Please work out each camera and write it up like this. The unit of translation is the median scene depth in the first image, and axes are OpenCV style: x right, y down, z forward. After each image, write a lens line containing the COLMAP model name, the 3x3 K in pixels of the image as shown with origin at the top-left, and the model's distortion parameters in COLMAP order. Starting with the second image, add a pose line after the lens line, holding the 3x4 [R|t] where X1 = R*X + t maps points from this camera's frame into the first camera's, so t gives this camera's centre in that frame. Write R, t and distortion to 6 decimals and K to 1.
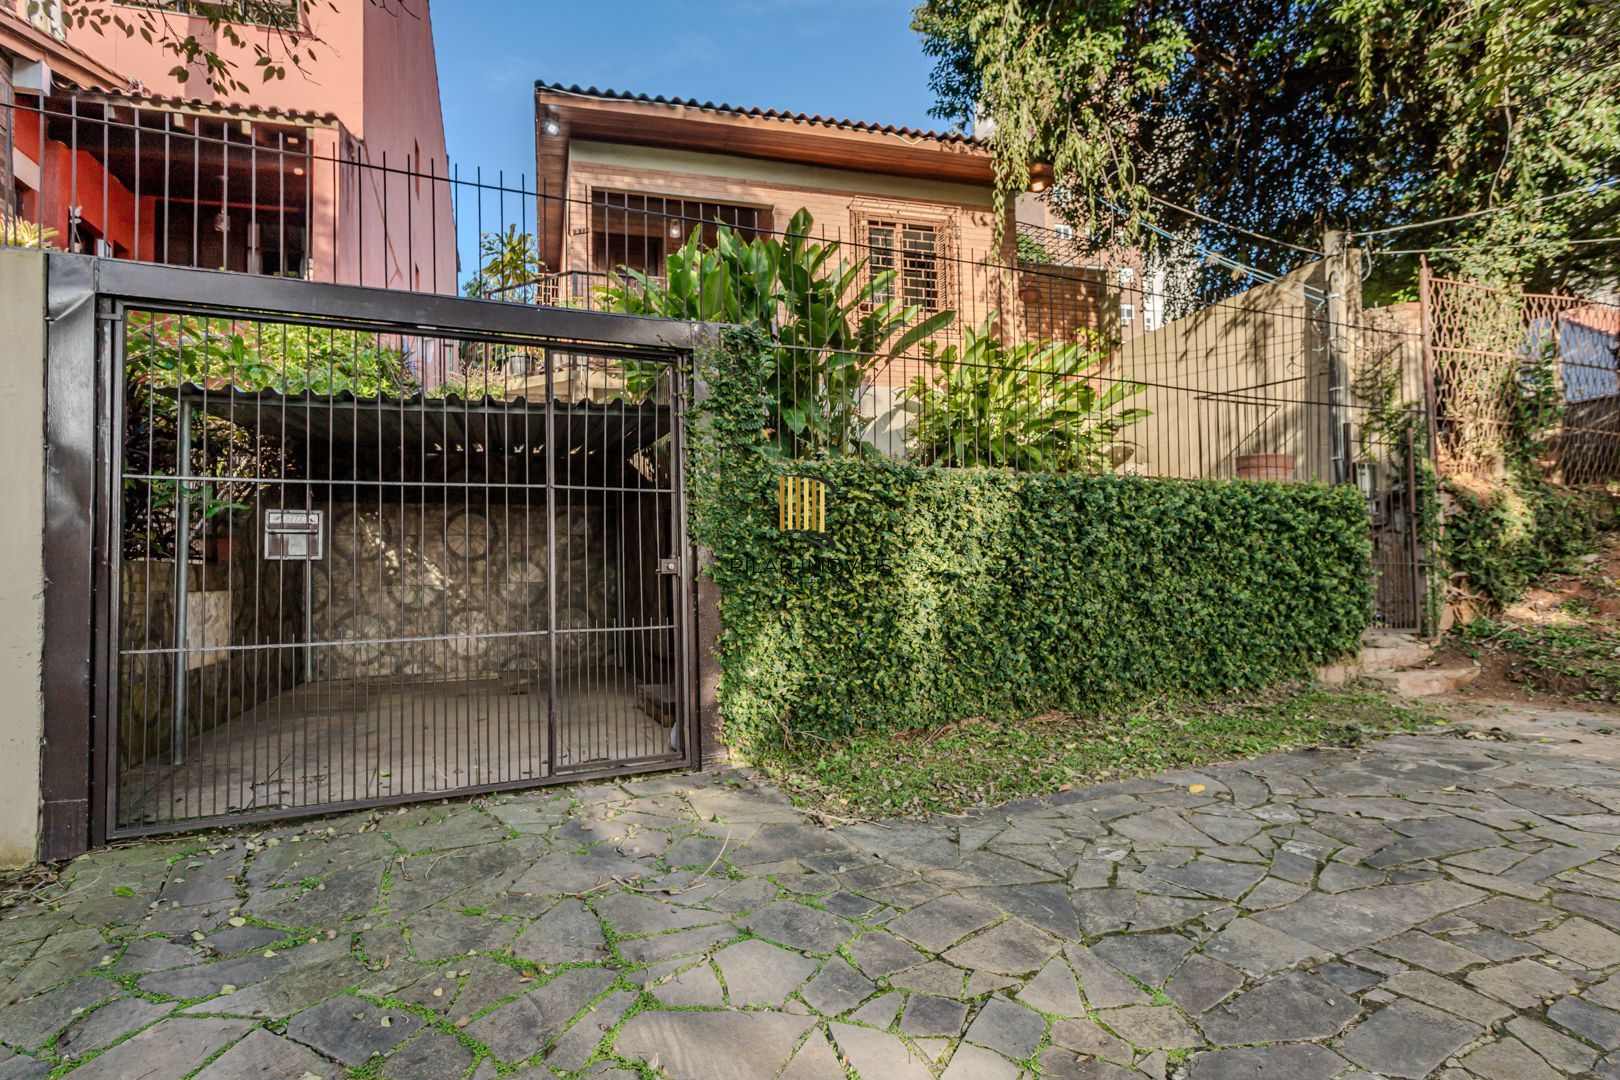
lens RADIAL K [[780.8, 0, 810.0], [0, 780.8, 540.0], [0, 0, 1]] dist [-0.001537, 0.000213]
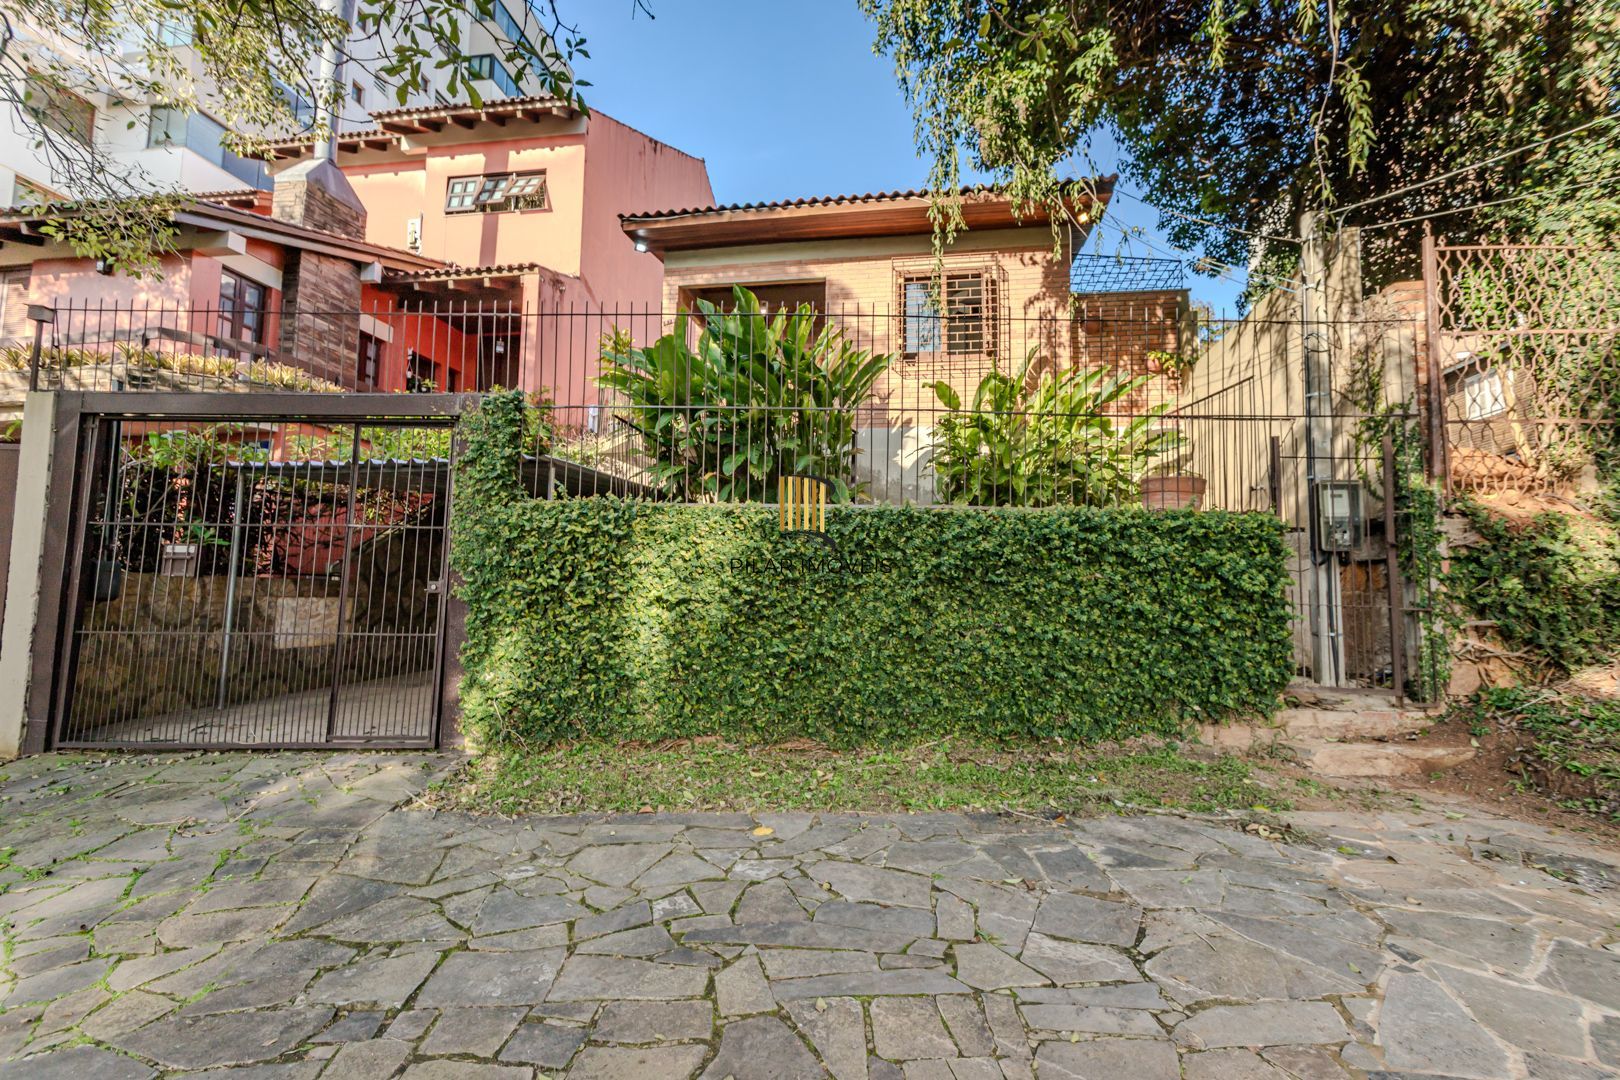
lens RADIAL K [[675.2, 0, 810.0], [0, 675.2, 540.0], [0, 0, 1]] dist [-0.002217, -0.000650]
pose [[0.921150, -0.004873, -0.389177, 0.482064], [-0.011329, 0.999162, -0.039325, -0.003934], [0.389042, 0.040634, 0.920323, 0.134844]]
